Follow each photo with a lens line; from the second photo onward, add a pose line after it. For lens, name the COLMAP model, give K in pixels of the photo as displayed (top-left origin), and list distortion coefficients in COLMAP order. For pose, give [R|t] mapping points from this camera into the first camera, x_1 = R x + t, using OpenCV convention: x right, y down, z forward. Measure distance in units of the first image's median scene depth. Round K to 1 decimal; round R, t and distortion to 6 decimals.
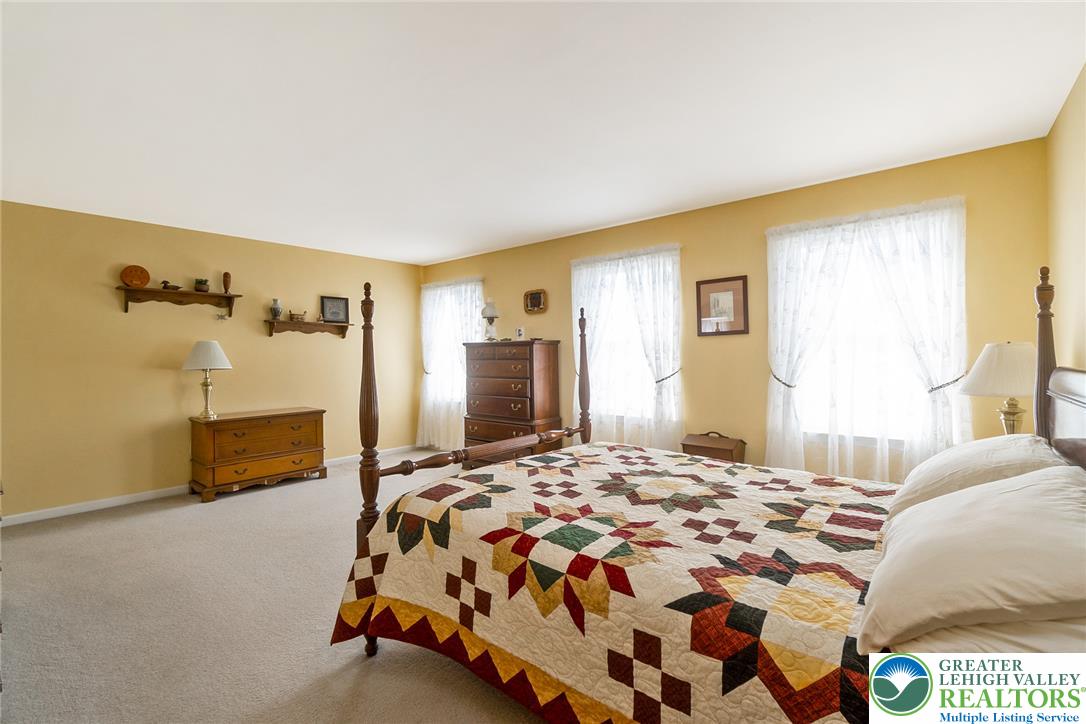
lens RADIAL K [[470.8, 0, 543.0], [0, 470.8, 362.0], [0, 0, 1]] dist [-0.001146, -0.000085]
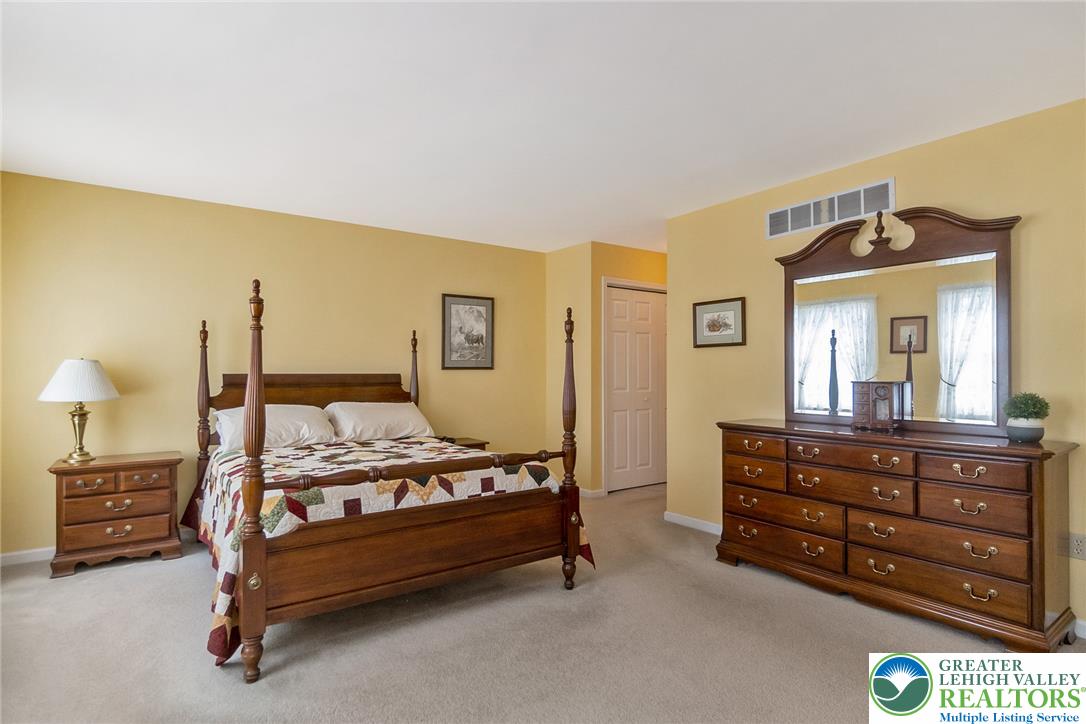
lens RADIAL K [[563.7, 0, 543.0], [0, 563.7, 362.0], [0, 0, 1]] dist [0.003360, 0.000168]
pose [[-0.968481, 0.012203, 0.248788, -0.326038], [0.011965, 0.999925, -0.002467, -0.007238], [-0.248799, 0.000587, -0.968555, 1.195545]]
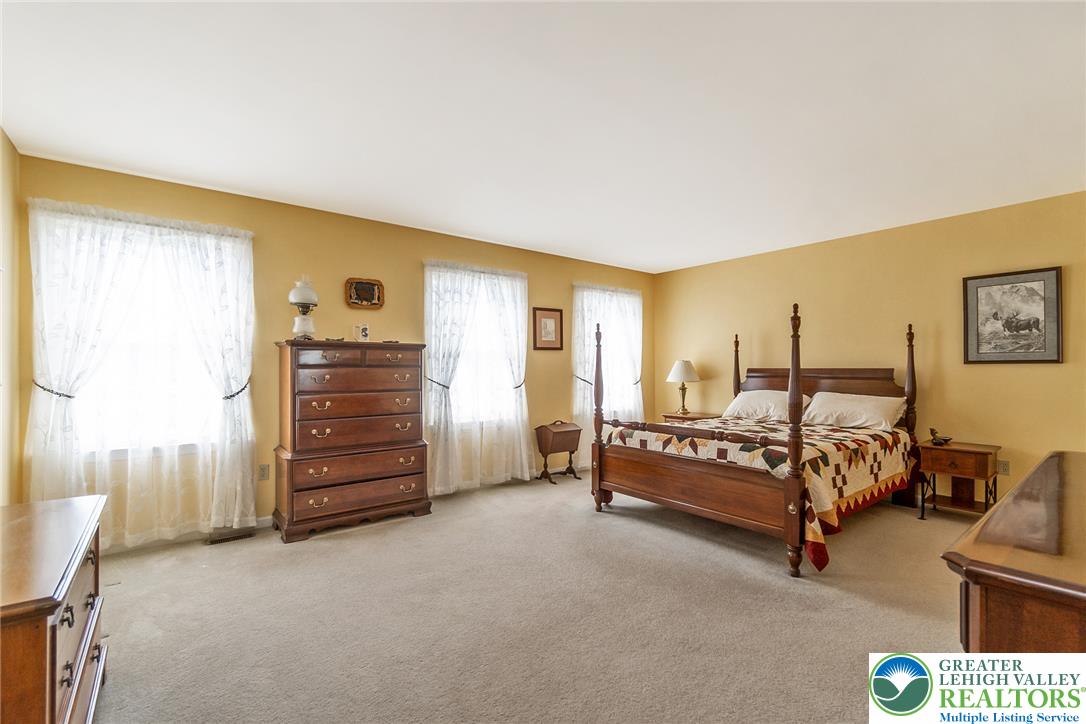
lens RADIAL K [[477.9, 0, 543.0], [0, 477.9, 362.0], [0, 0, 1]] dist [-0.001473, -0.000131]
pose [[0.208785, 0.021420, 0.977727, -0.877295], [0.014842, 0.999576, -0.025068, 0.011197], [-0.977849, 0.019745, 0.208379, 0.661898]]
